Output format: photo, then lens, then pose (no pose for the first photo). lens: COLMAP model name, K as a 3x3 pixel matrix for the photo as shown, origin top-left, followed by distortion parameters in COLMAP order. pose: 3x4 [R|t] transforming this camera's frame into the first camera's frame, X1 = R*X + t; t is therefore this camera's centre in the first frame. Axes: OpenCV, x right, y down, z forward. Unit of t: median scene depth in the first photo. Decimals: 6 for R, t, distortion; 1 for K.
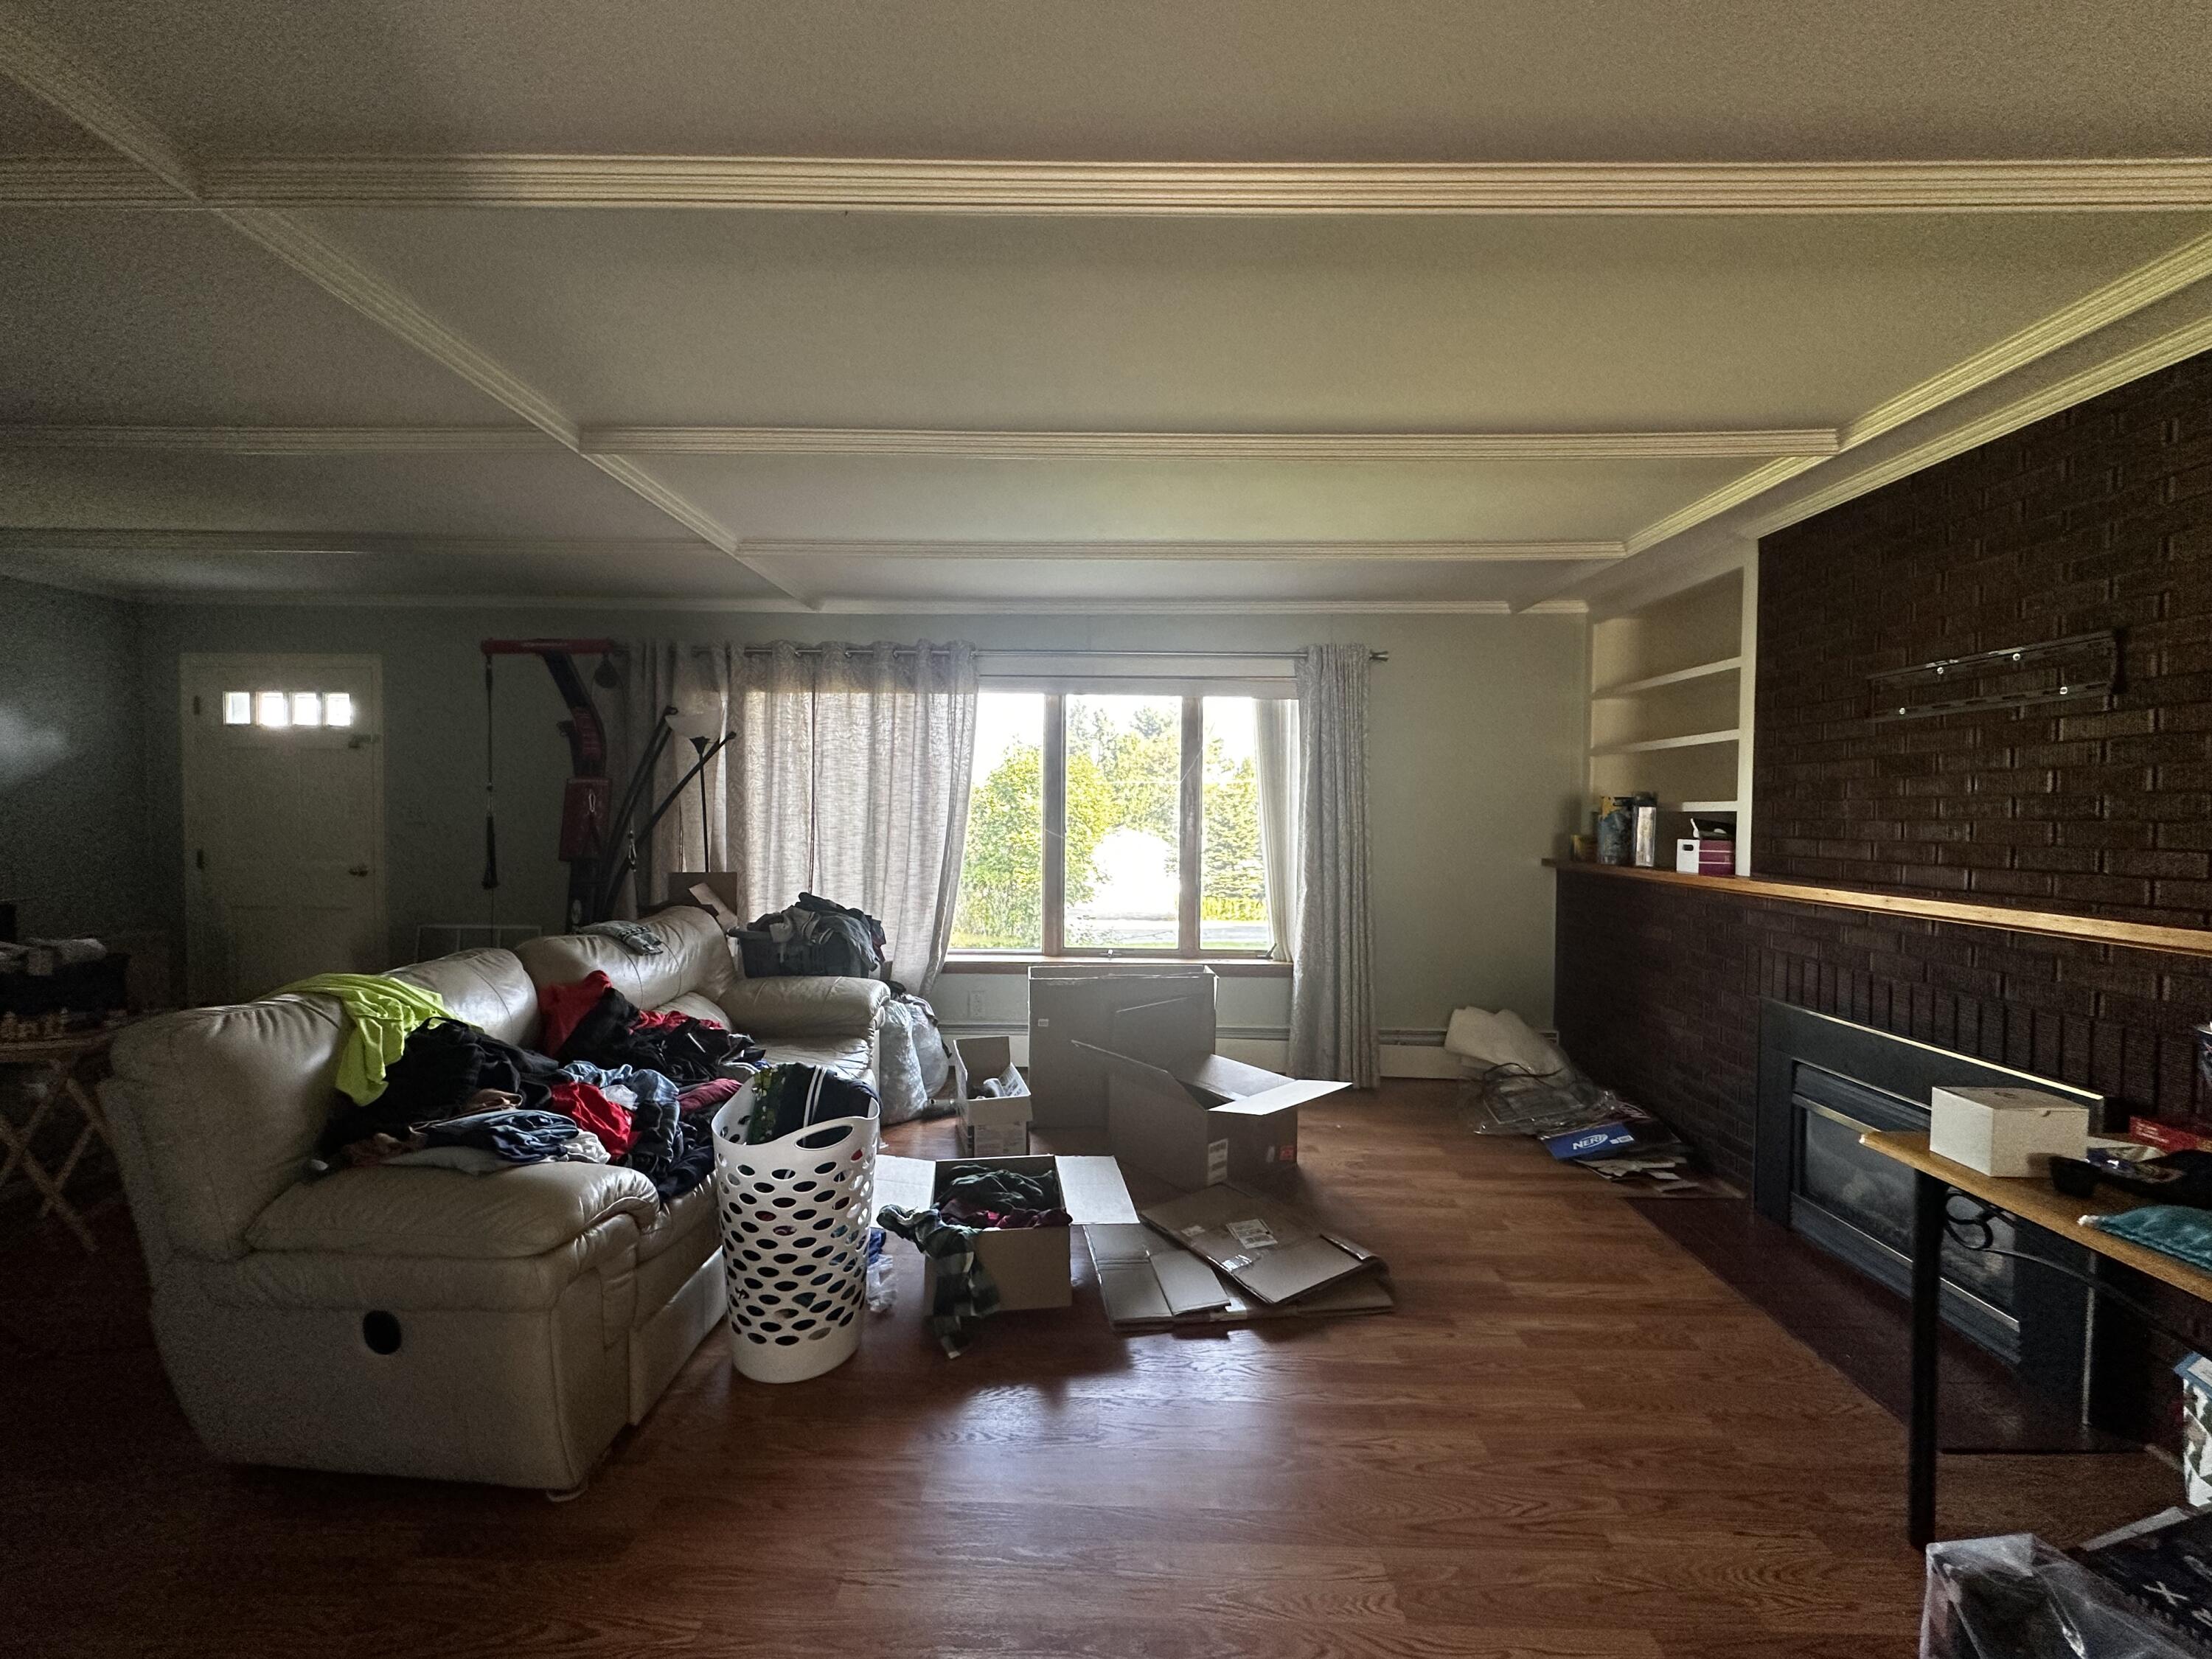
lens RADIAL K [[876.7, 0, 1107.5], [0, 876.7, 828.9], [0, 0, 1]] dist [-0.002369, -0.000254]
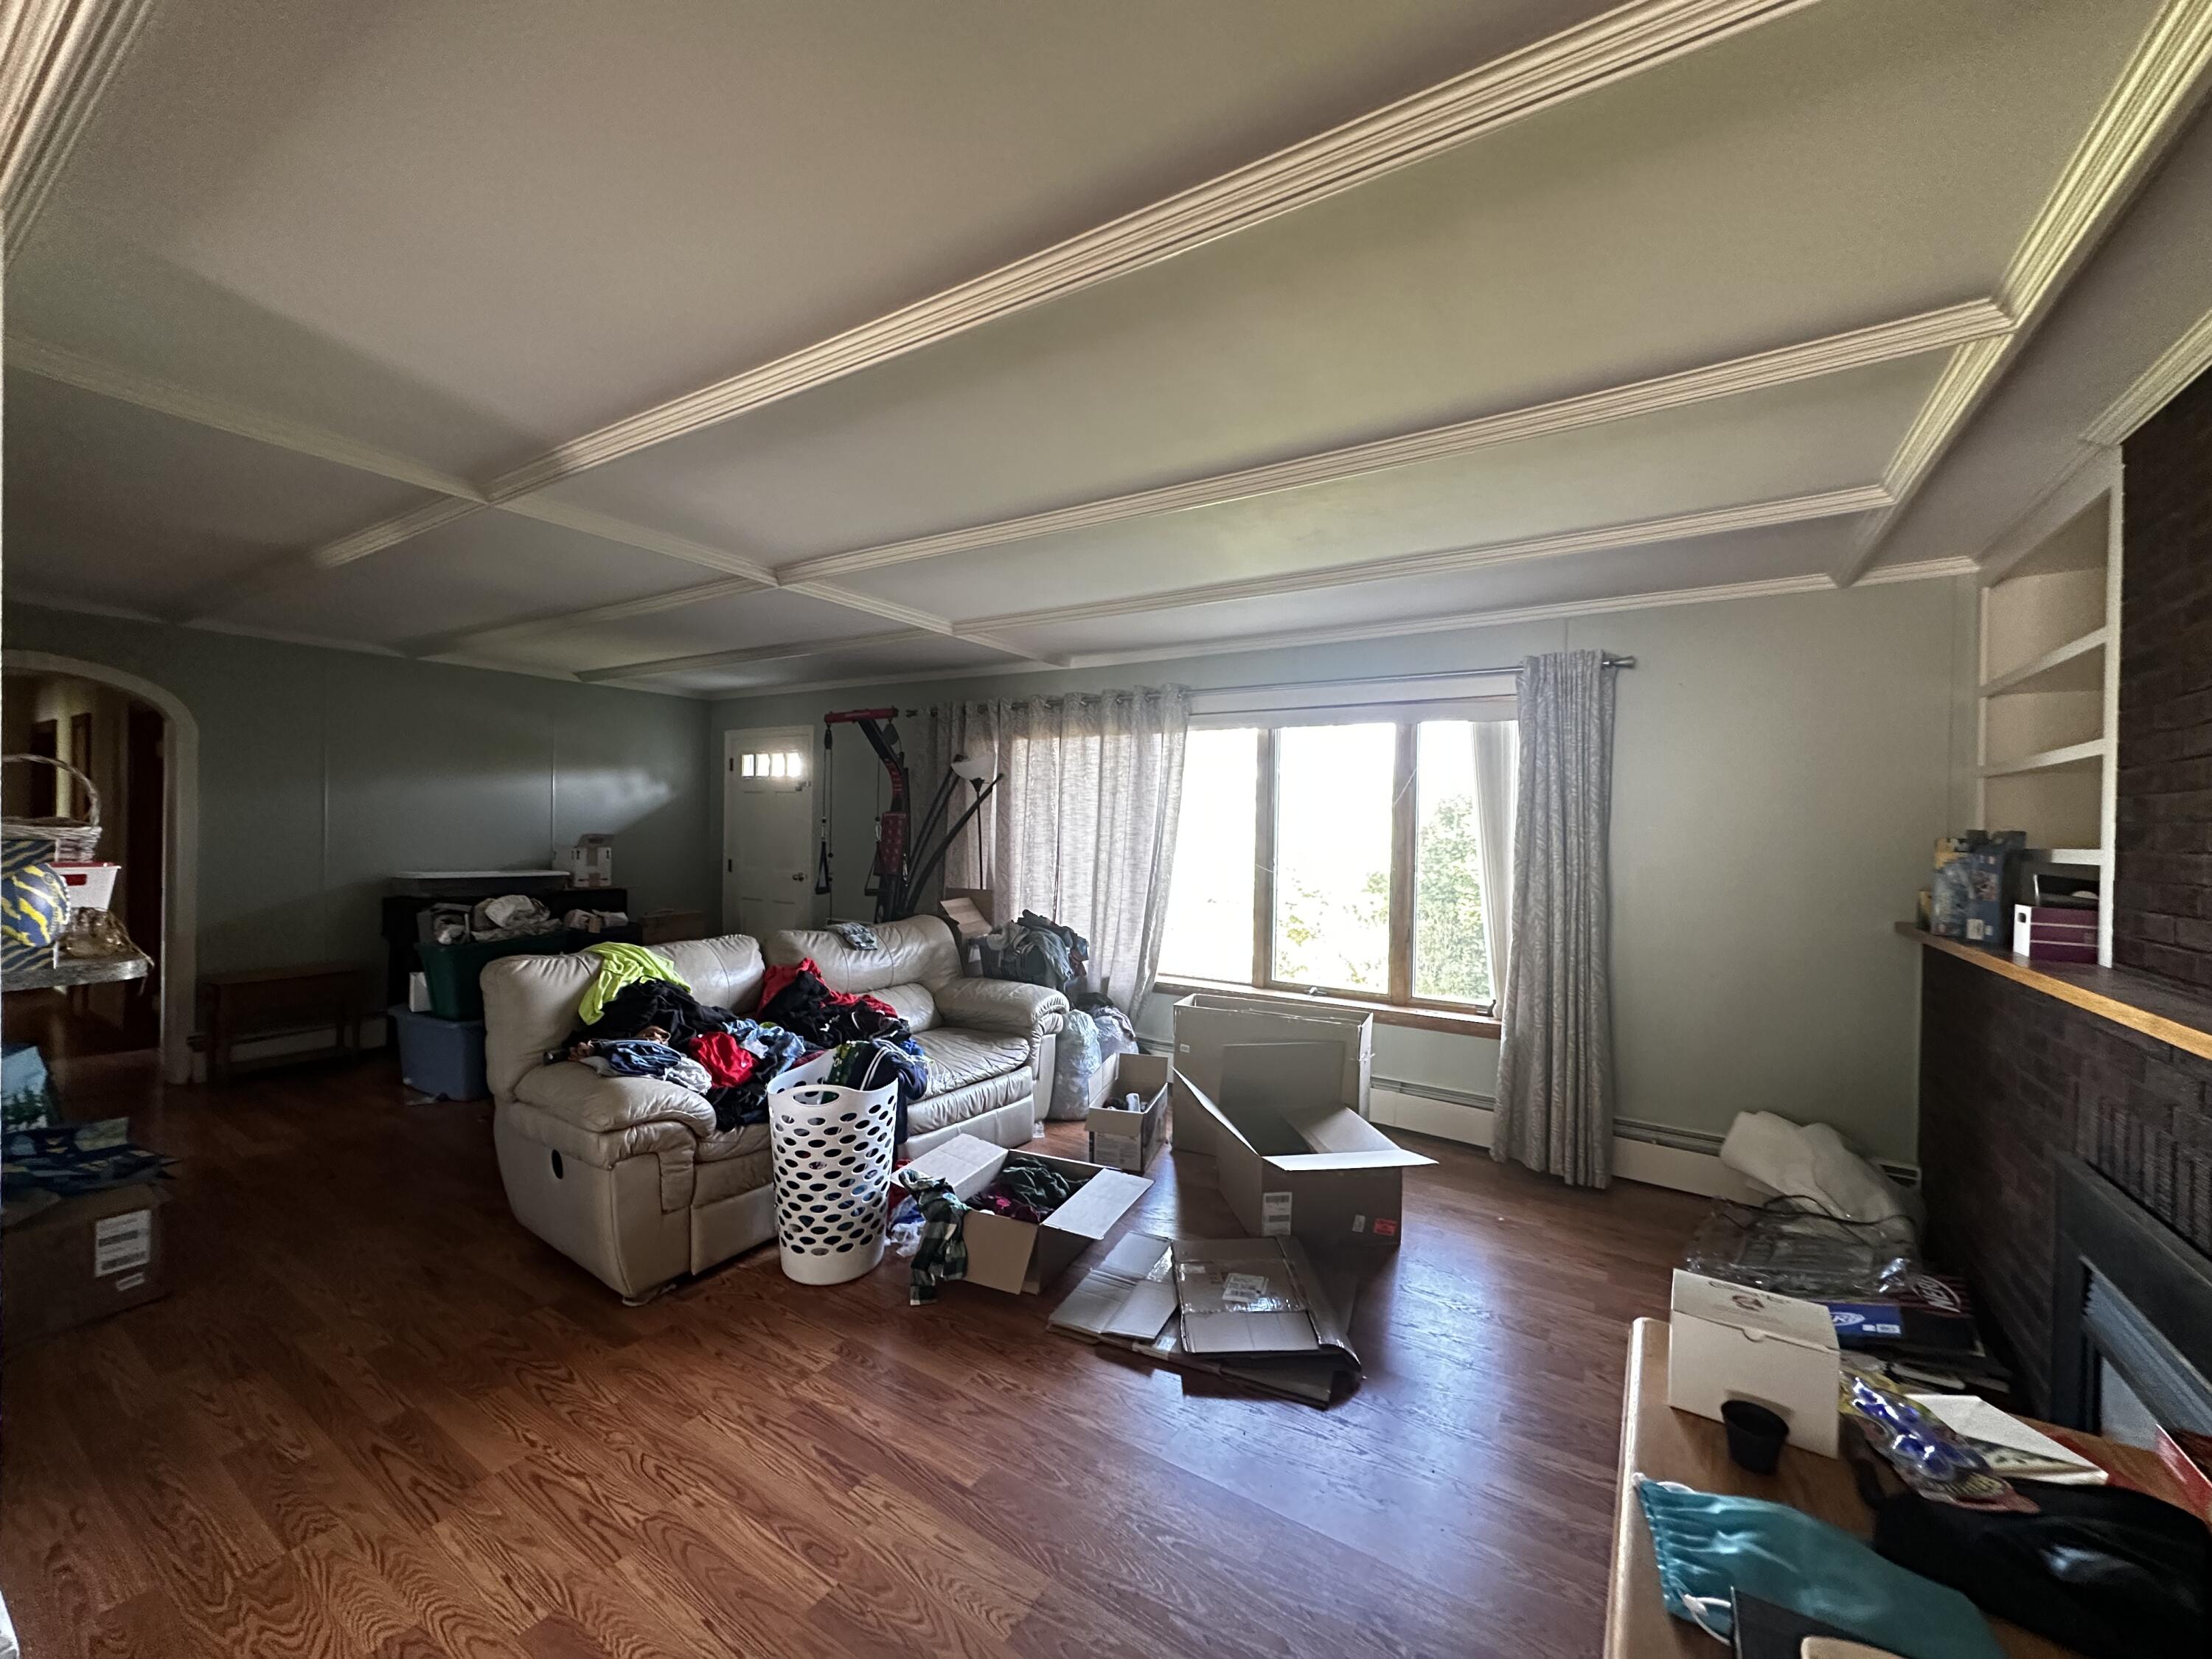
lens RADIAL K [[876.7, 0, 1105.3], [0, 876.7, 827.8], [0, 0, 1]] dist [-0.002369, -0.000254]
pose [[0.850327, 0.007920, -0.526195, 0.358188], [-0.022757, 0.999505, -0.021731, -0.014290], [0.525762, 0.030453, 0.850087, 0.054909]]
